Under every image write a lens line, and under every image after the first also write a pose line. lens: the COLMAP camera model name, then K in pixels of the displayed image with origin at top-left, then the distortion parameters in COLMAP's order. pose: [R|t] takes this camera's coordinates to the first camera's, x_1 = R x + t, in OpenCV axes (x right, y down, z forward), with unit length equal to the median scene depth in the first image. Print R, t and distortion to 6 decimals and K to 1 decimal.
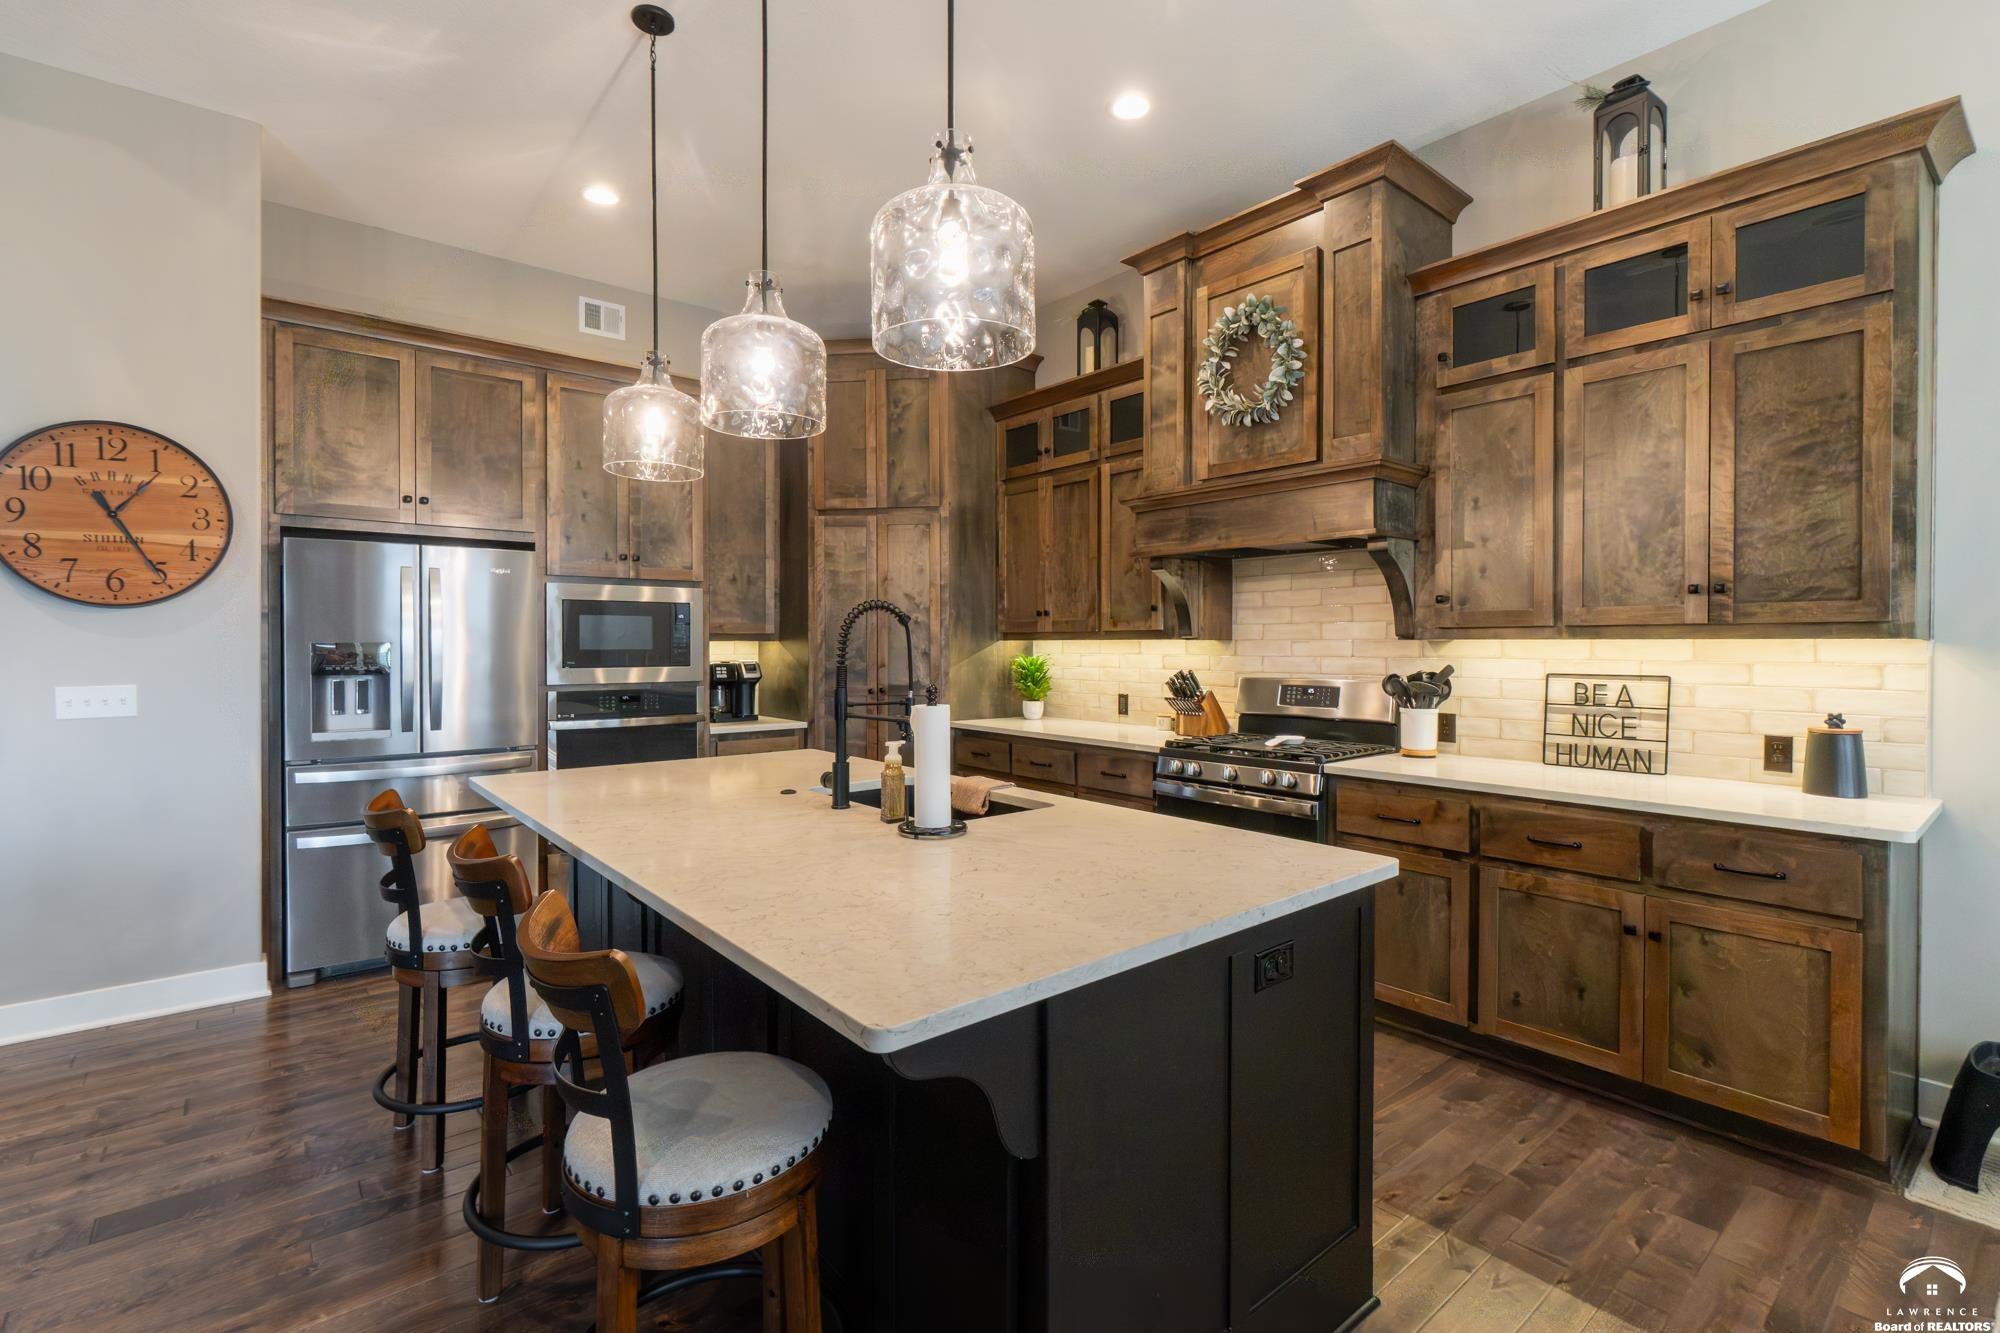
lens RADIAL K [[917.4, 0, 997.6], [0, 917.4, 652.3], [0, 0, 1]] dist [-0.013700, -0.000401]
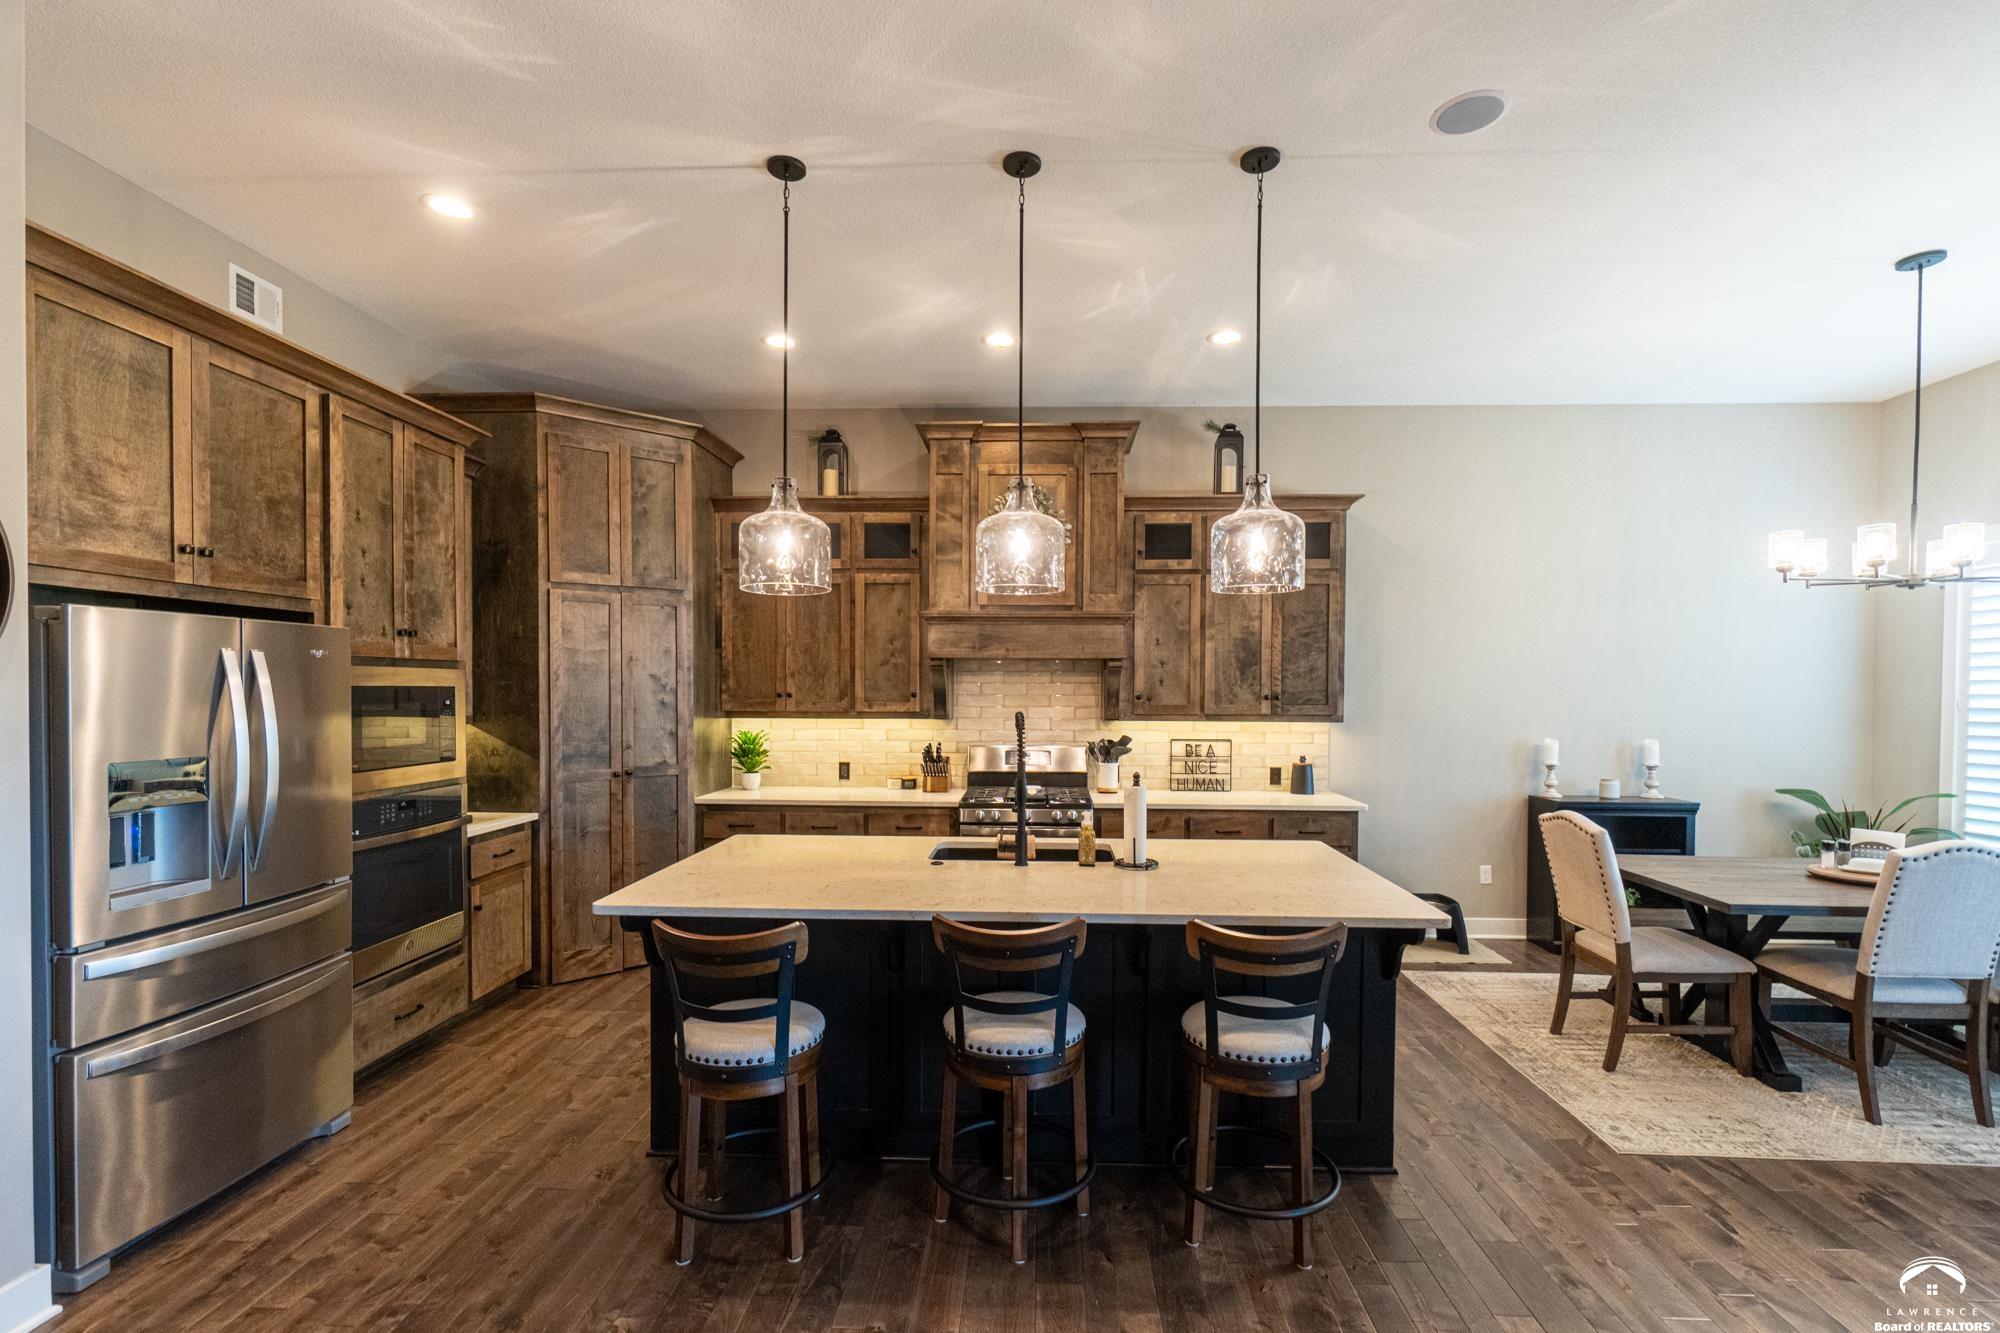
lens RADIAL K [[917.4, 0, 998.1], [0, 917.4, 701.8], [0, 0, 1]] dist [-0.013700, -0.000401]
pose [[0.661111, -0.011134, 0.750205, -0.728649], [0.002857, 0.999920, 0.012322, -0.055309], [-0.750282, -0.006003, 0.661090, 0.067990]]
